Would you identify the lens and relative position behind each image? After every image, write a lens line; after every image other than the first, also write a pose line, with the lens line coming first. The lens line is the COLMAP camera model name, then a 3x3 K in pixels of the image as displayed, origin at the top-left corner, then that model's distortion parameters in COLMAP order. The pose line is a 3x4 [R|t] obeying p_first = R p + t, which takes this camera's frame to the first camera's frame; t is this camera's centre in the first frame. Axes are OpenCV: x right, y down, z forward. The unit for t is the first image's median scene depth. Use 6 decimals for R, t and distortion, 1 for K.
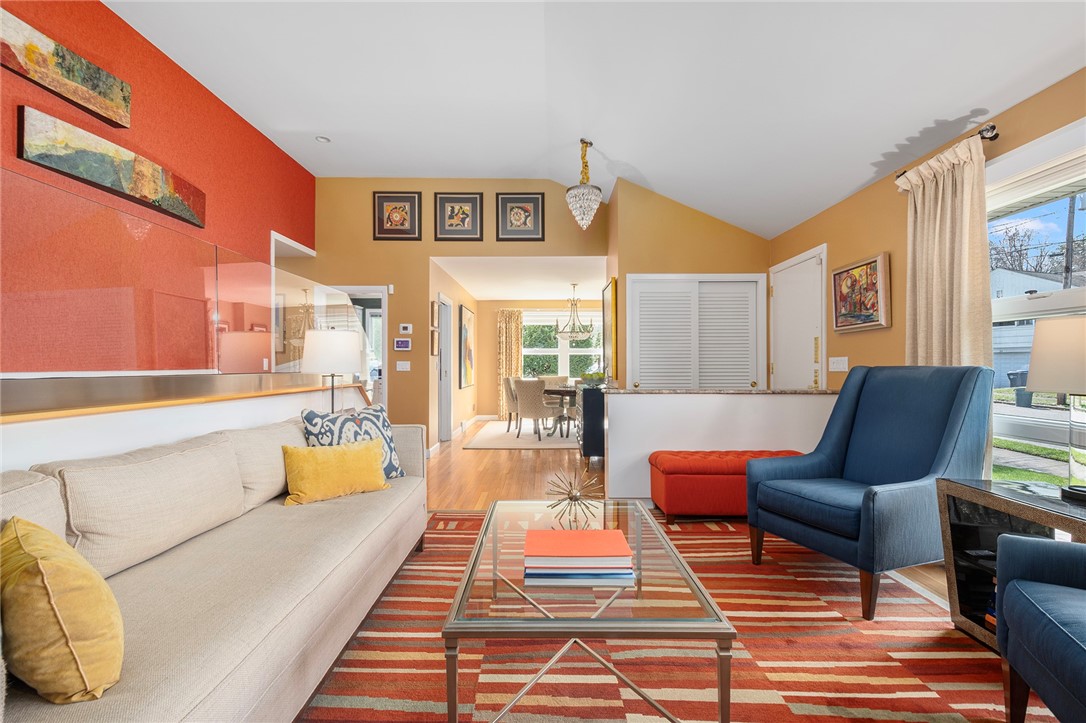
lens RADIAL K [[497.4, 0, 543.0], [0, 497.4, 361.5], [0, 0, 1]] dist [0.000275, -0.004734]
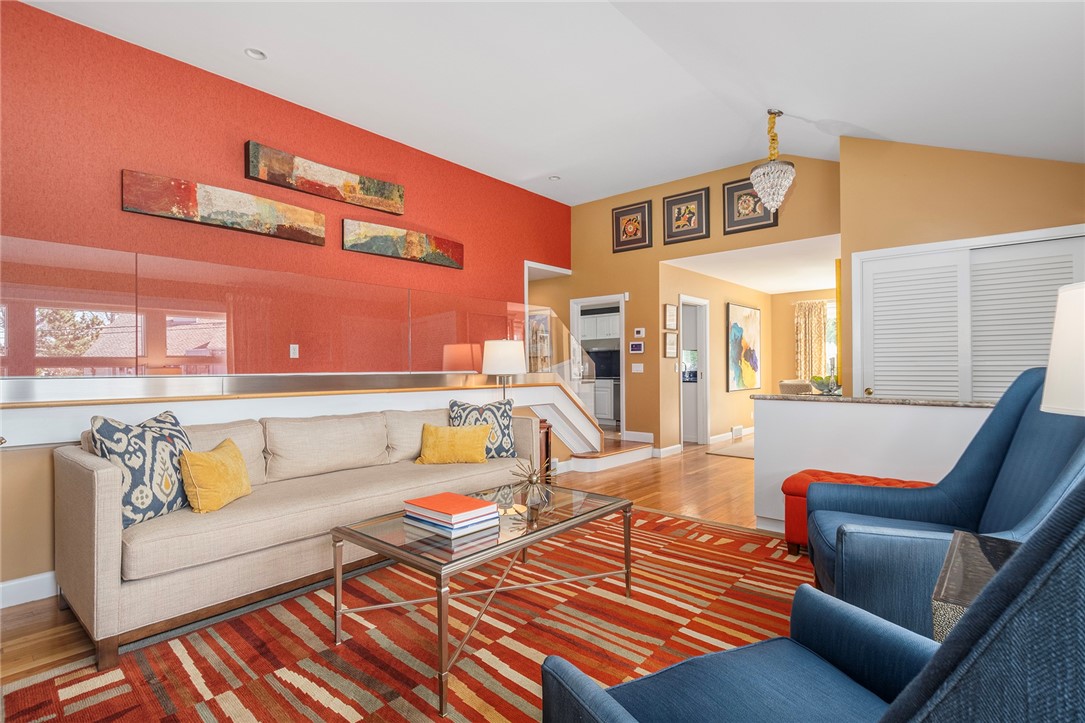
lens RADIAL K [[521.6, 0, 542.5], [0, 521.6, 361.5], [0, 0, 1]] dist [0.000913, -0.000345]
pose [[0.758263, -0.010910, -0.651858, 0.505649], [0.009219, 0.999939, -0.006012, 0.000019], [0.651884, -0.001451, 0.758318, 0.047999]]
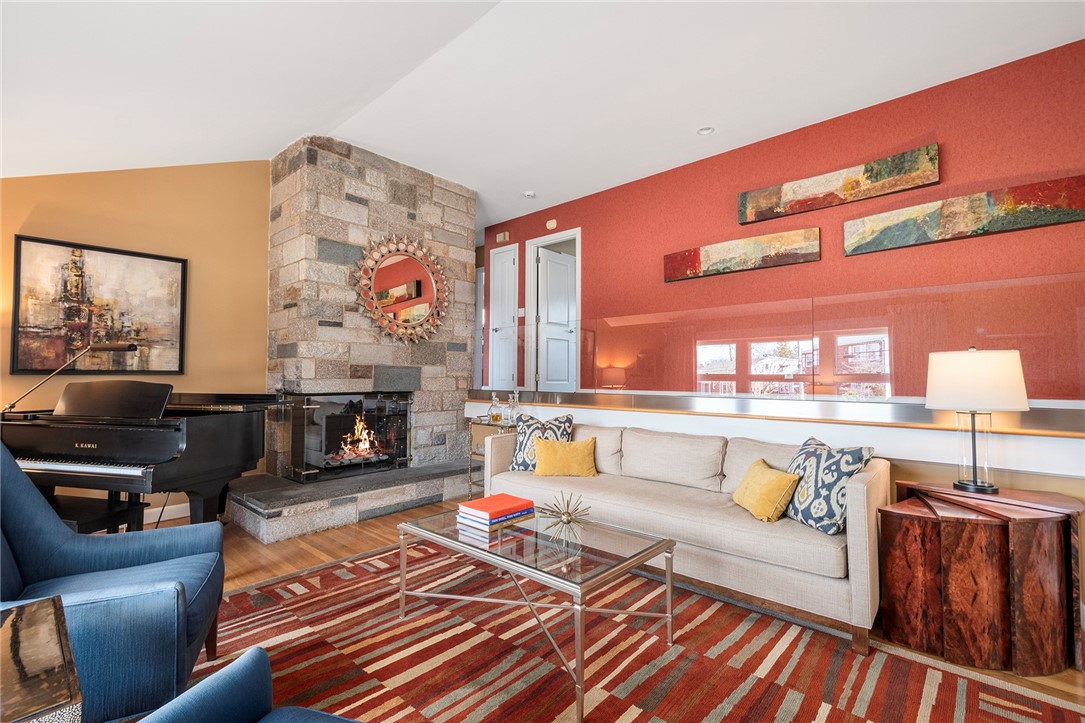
lens RADIAL K [[472.3, 0, 542.5], [0, 472.3, 361.5], [0, 0, 1]] dist [0.001194, -0.000065]
pose [[-0.659487, -0.027105, -0.751227, 0.510269], [0.003386, 0.999232, -0.039026, -0.021544], [0.751708, -0.028281, -0.658889, 0.948621]]
